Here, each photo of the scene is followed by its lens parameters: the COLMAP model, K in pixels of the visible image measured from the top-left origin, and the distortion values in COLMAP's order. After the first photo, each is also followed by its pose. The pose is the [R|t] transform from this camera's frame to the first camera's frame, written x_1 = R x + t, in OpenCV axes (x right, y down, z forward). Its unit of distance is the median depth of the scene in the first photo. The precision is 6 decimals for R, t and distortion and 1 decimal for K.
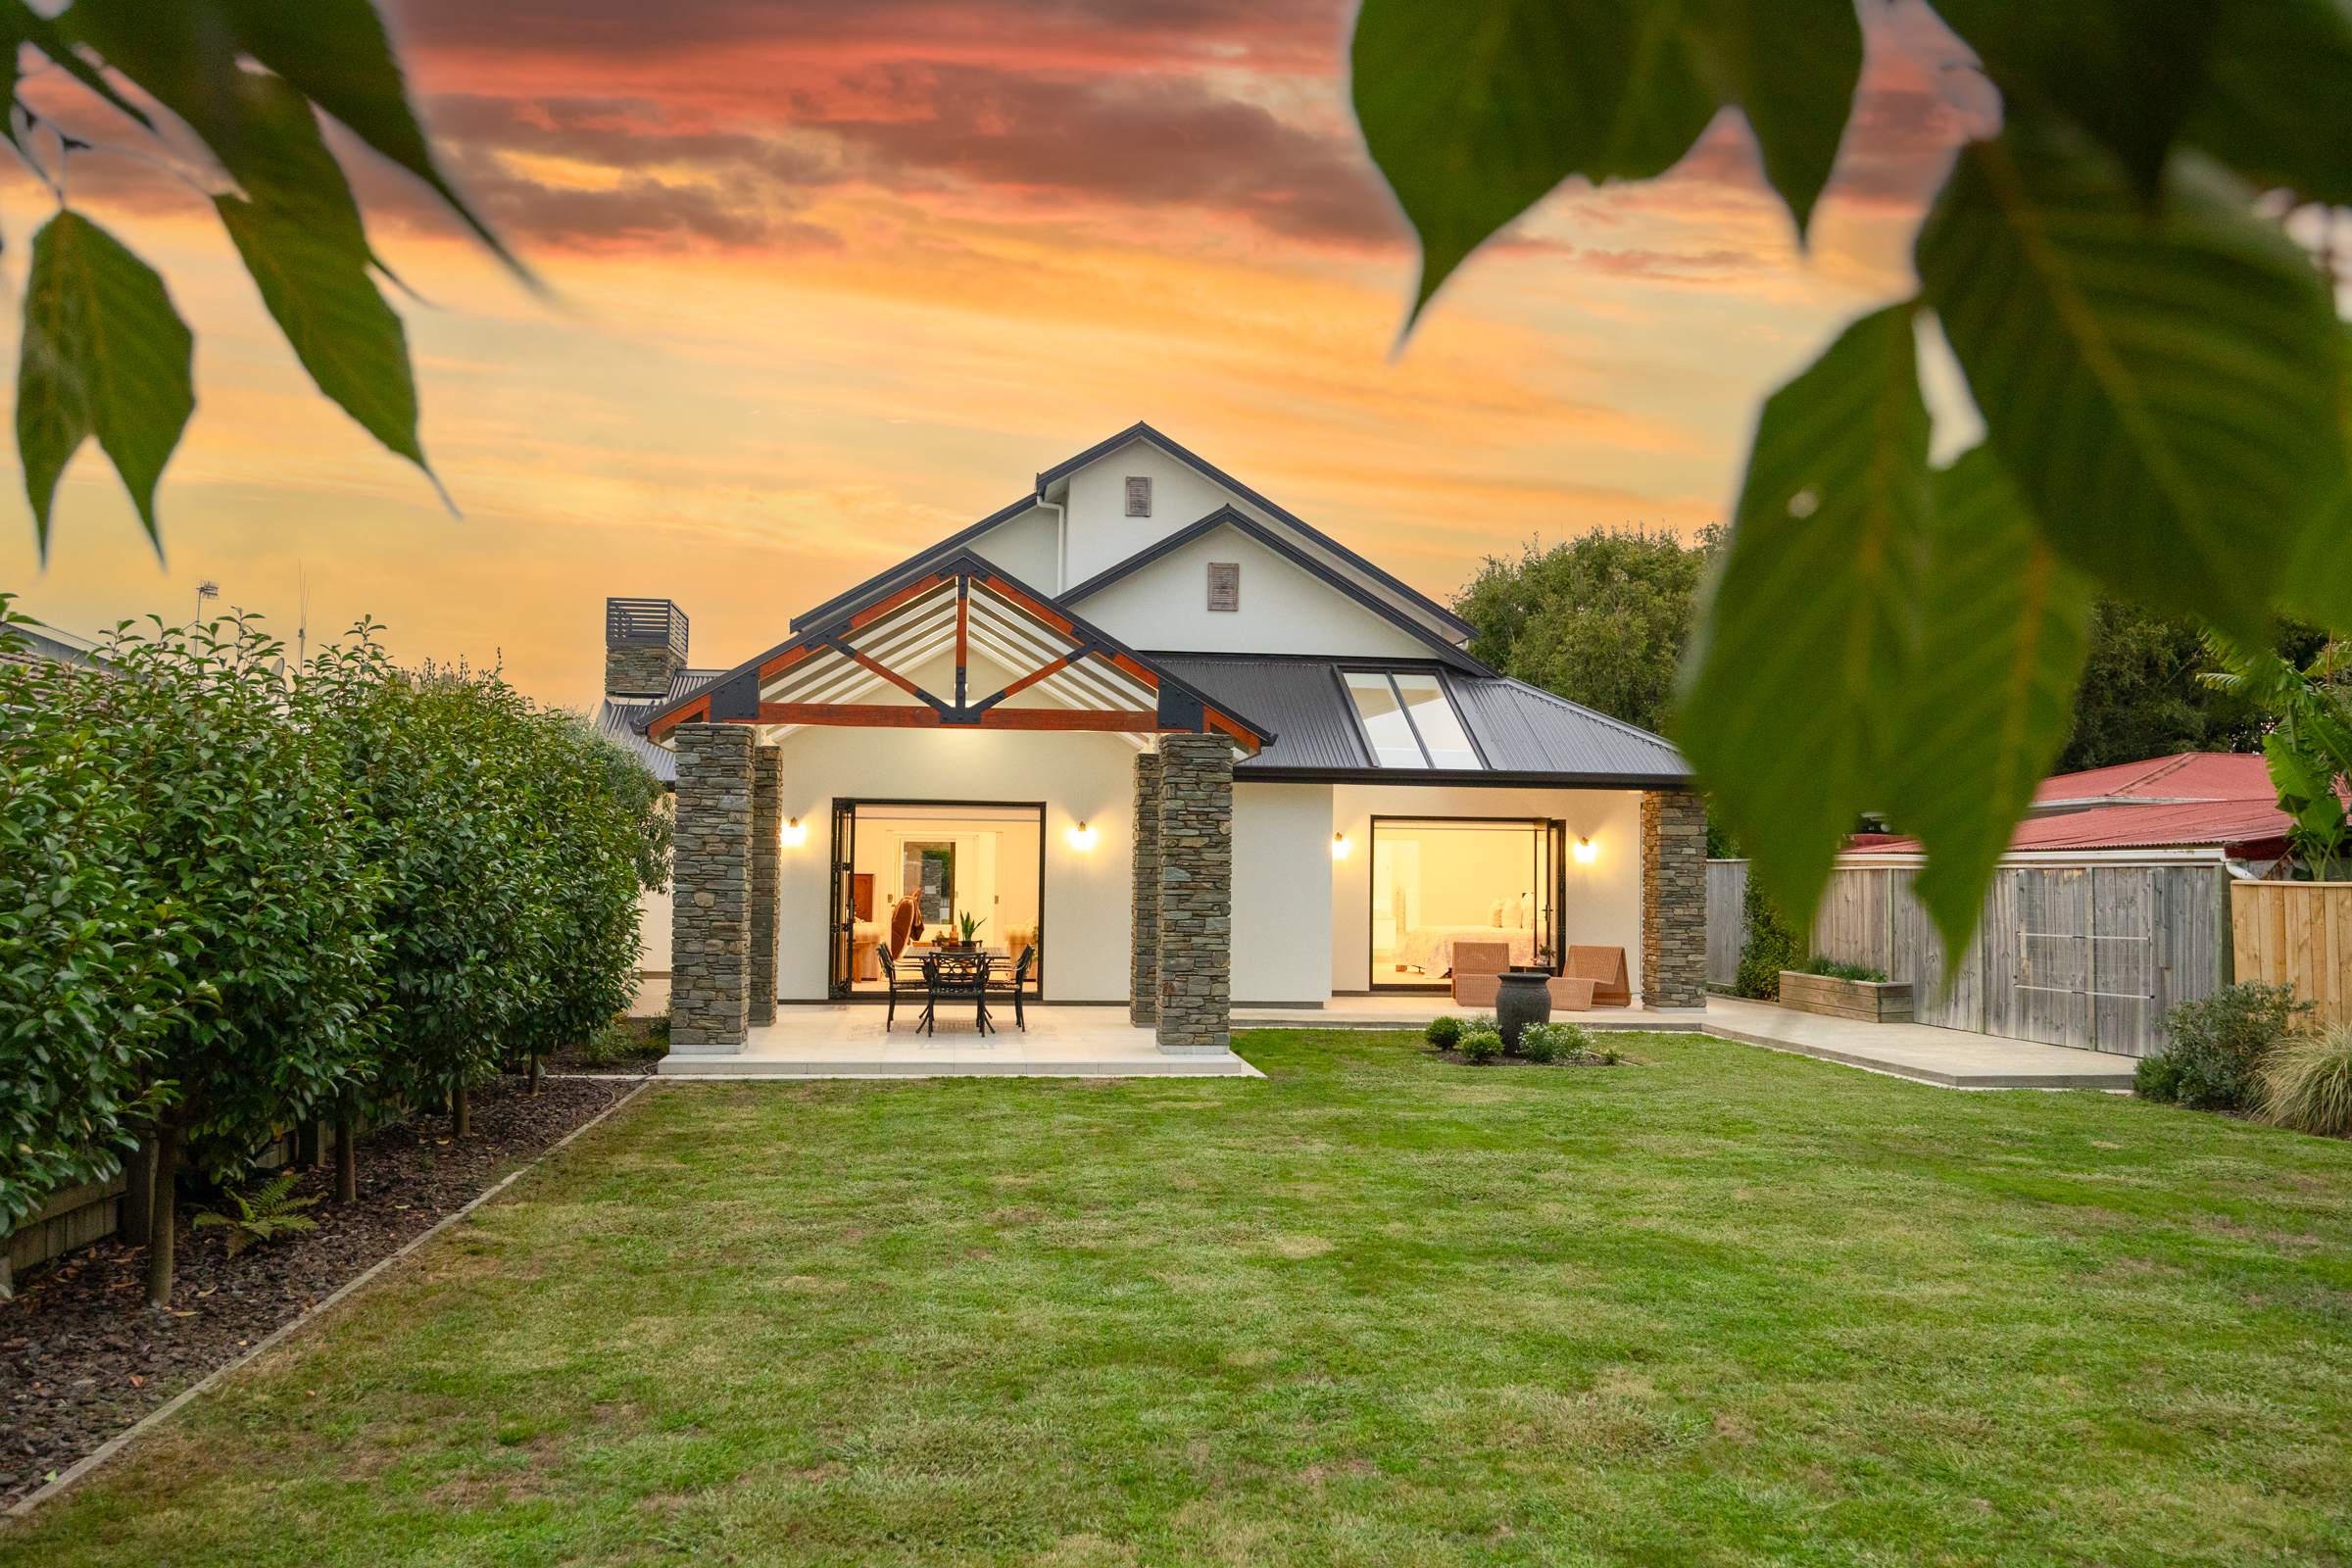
lens RADIAL K [[1933.8, 0, 1176.0], [0, 1933.8, 784.0], [0, 0, 1]] dist [-0.004170, -0.001140]
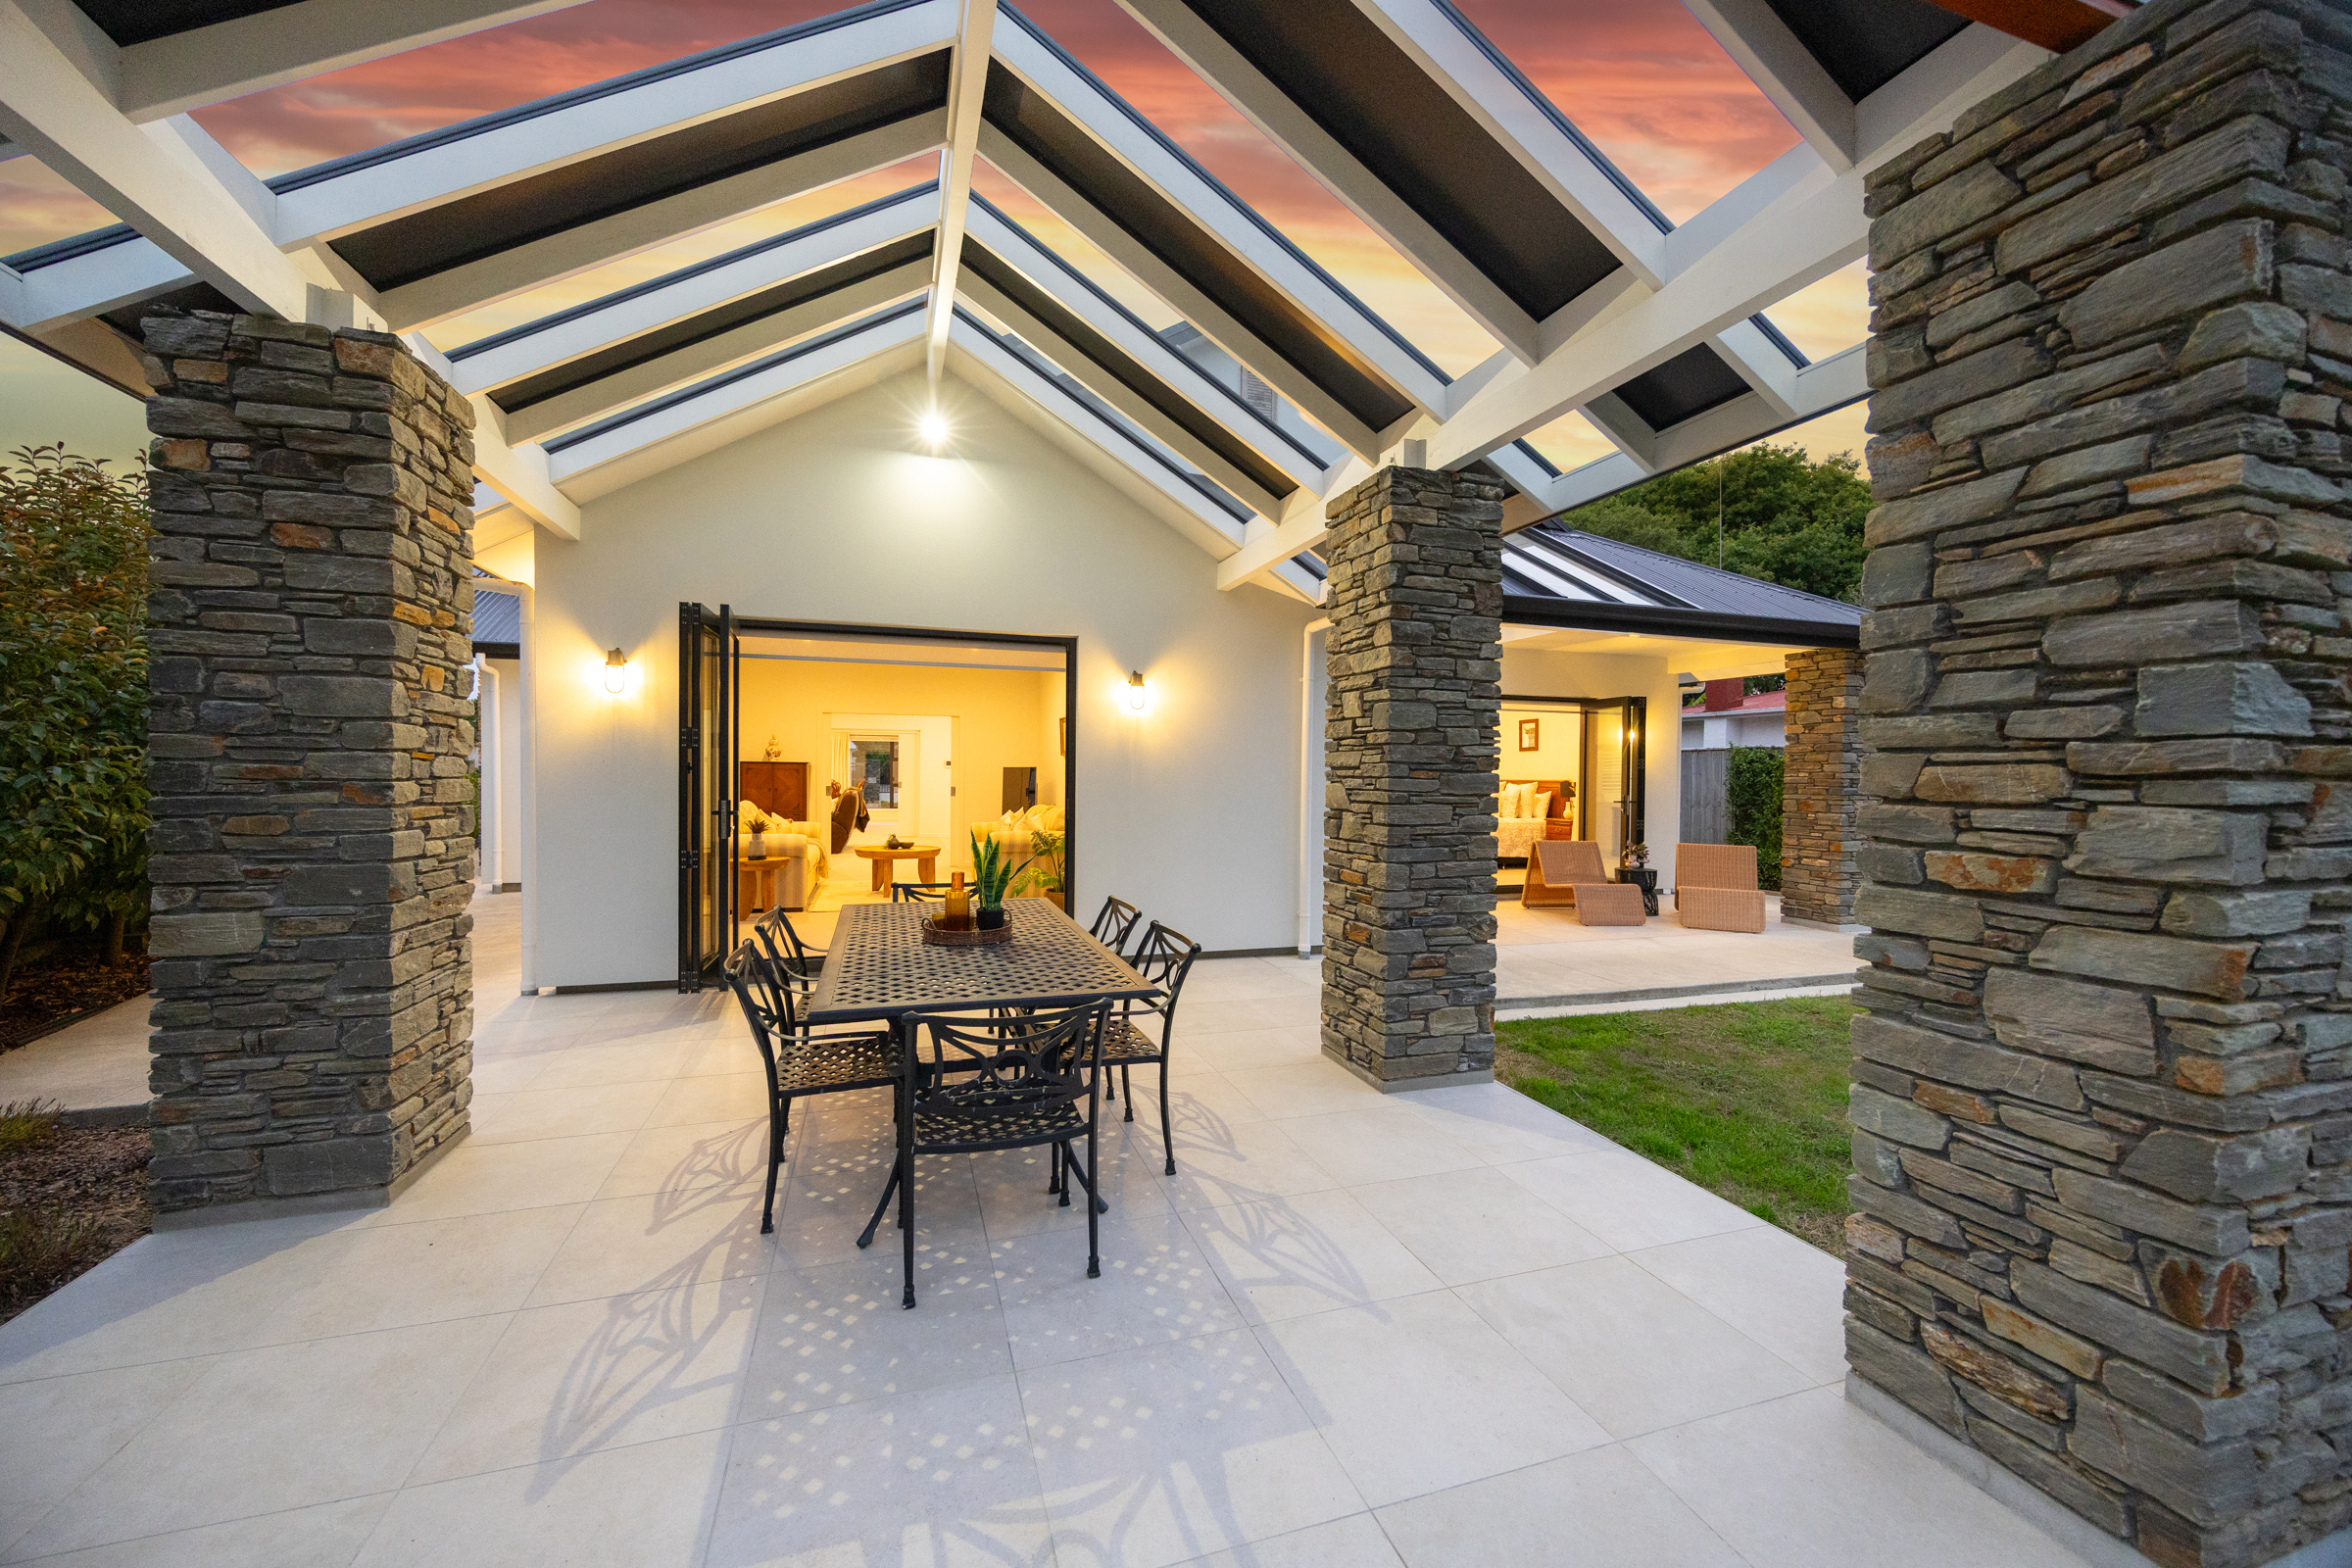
lens RADIAL K [[888.6, 0, 1176.0], [0, 888.6, 784.0], [0, 0, 1]] dist [0.003571, -0.000475]
pose [[0.978943, -0.004365, 0.204087, -0.092315], [-0.007900, 0.998212, 0.059244, 0.037686], [-0.203981, -0.059609, 0.977159, 0.696229]]
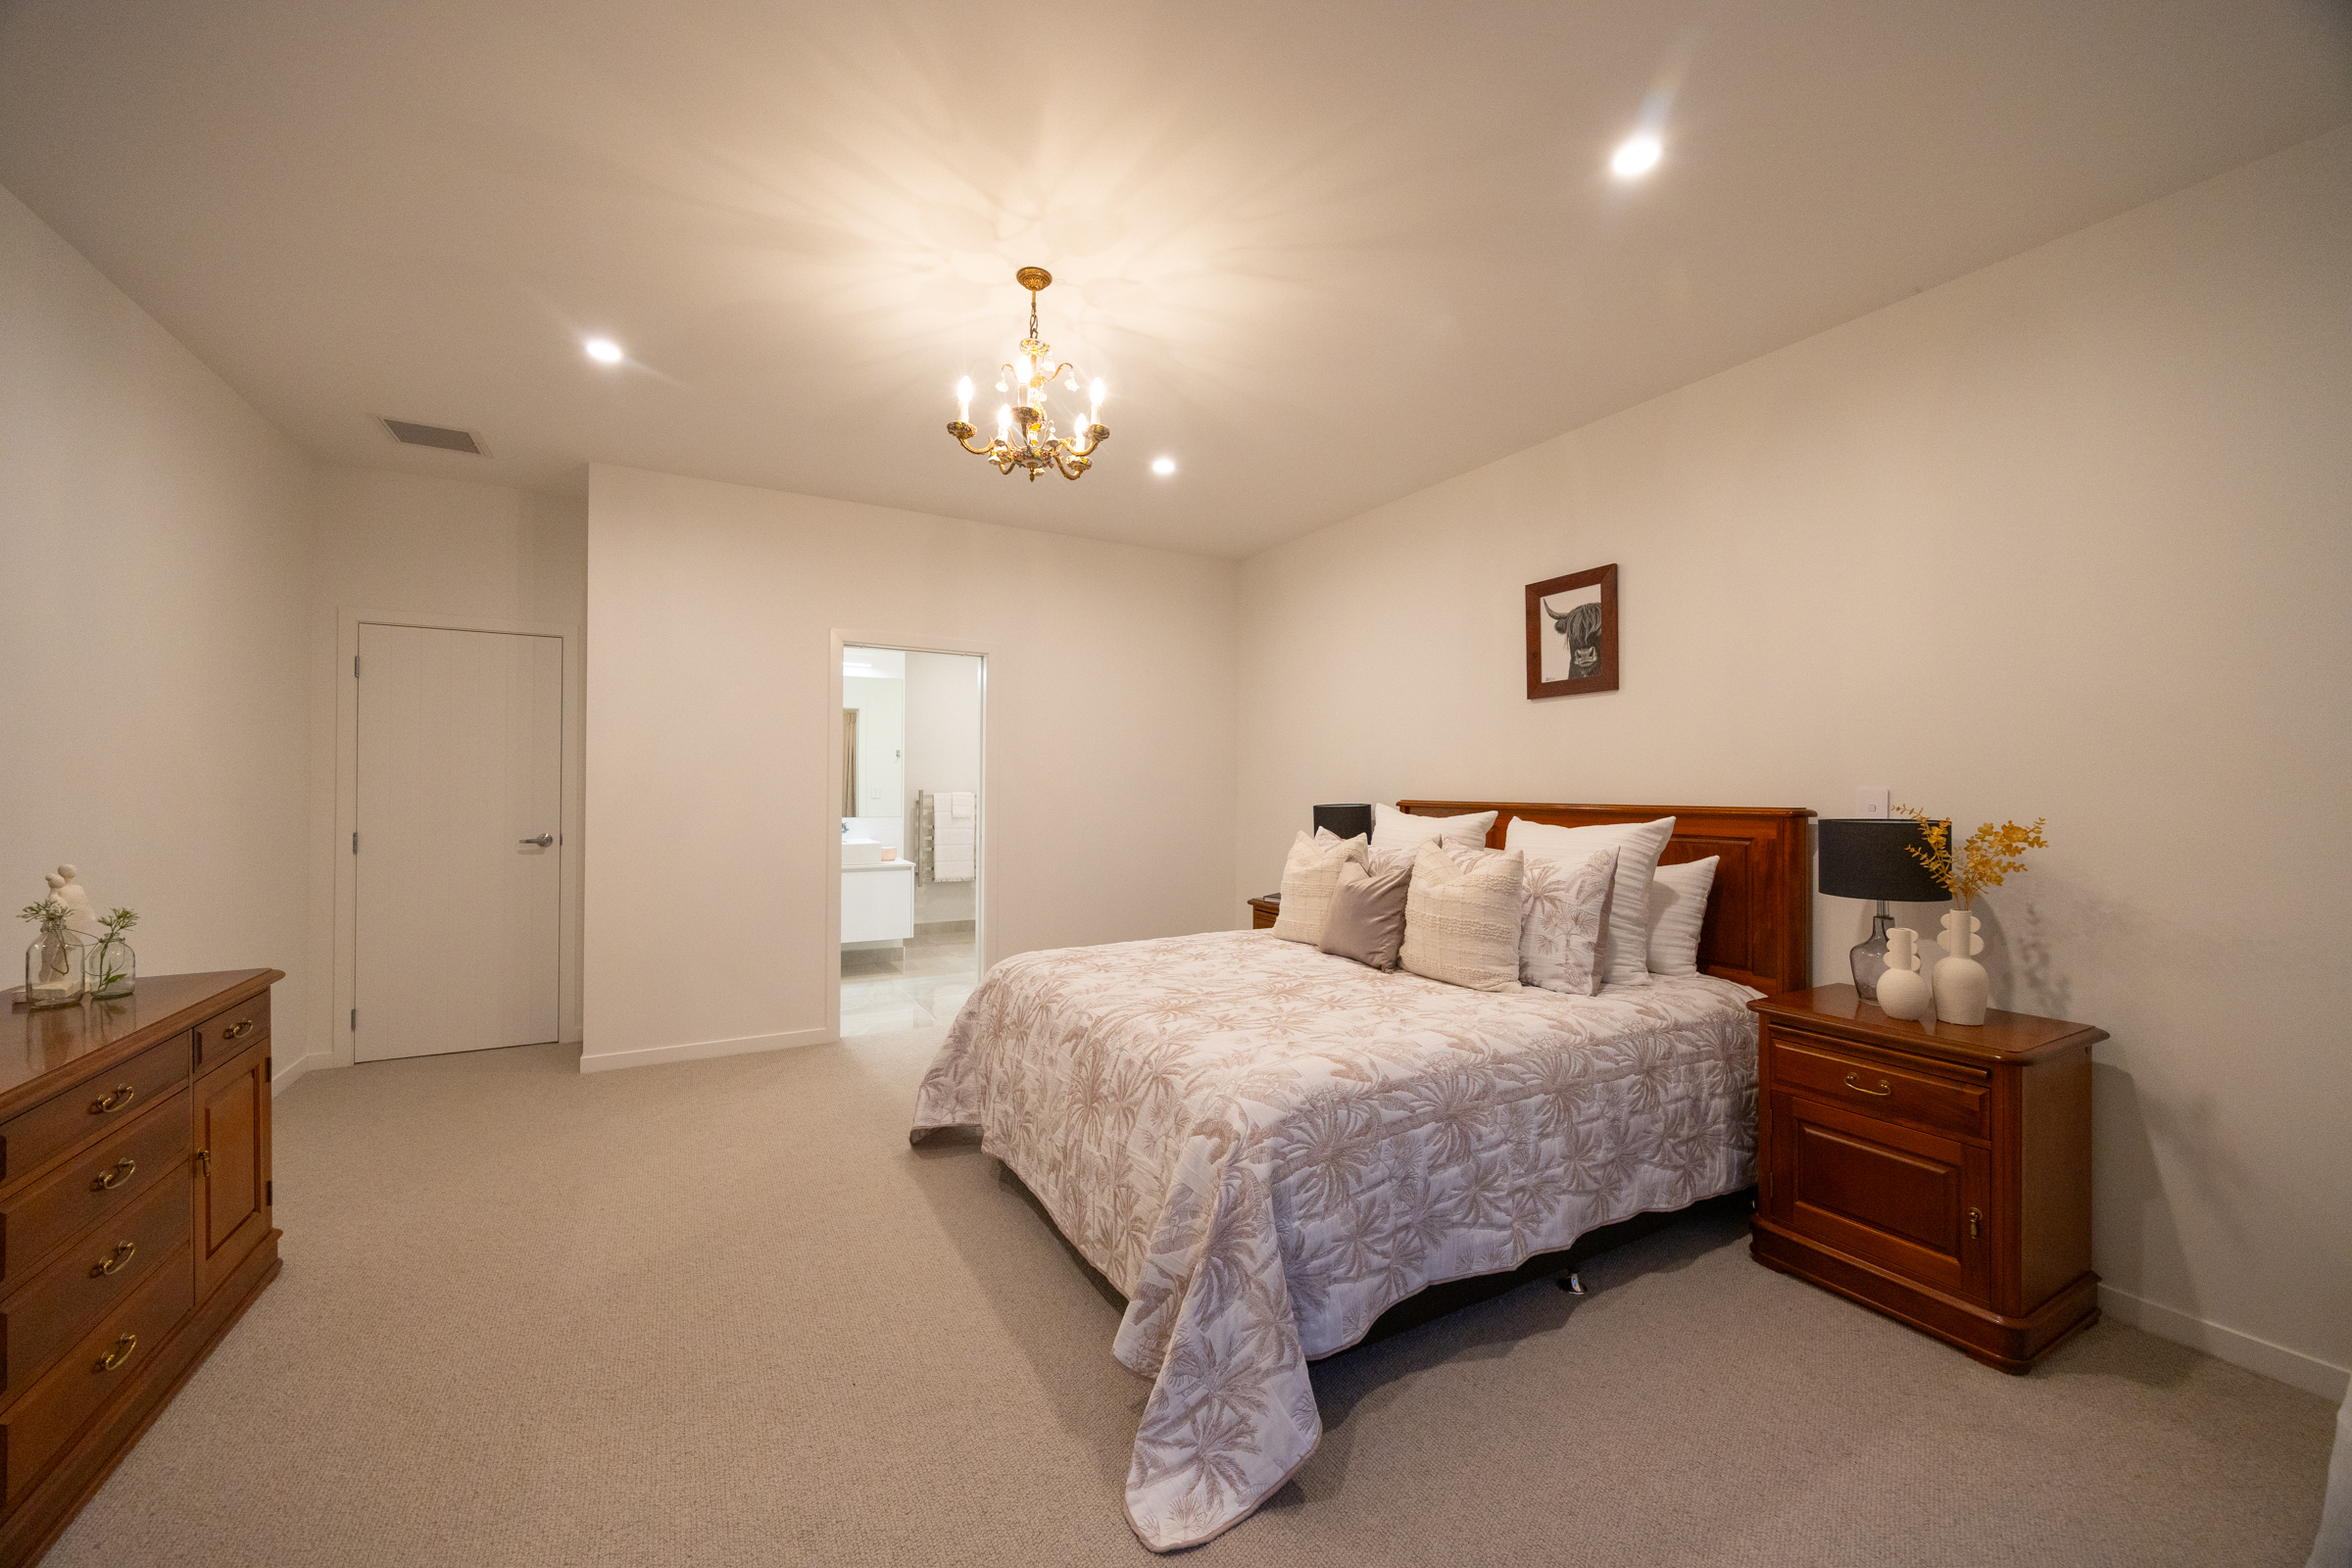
lens RADIAL K [[888.6, 0, 1176.0], [0, 888.6, 784.0], [0, 0, 1]] dist [0.003571, -0.000475]
pose [[0.918506, -0.006130, 0.395360, 0.125373], [-0.012224, 0.998962, 0.043886, 0.058066], [-0.395218, -0.045143, 0.917477, 1.097666]]
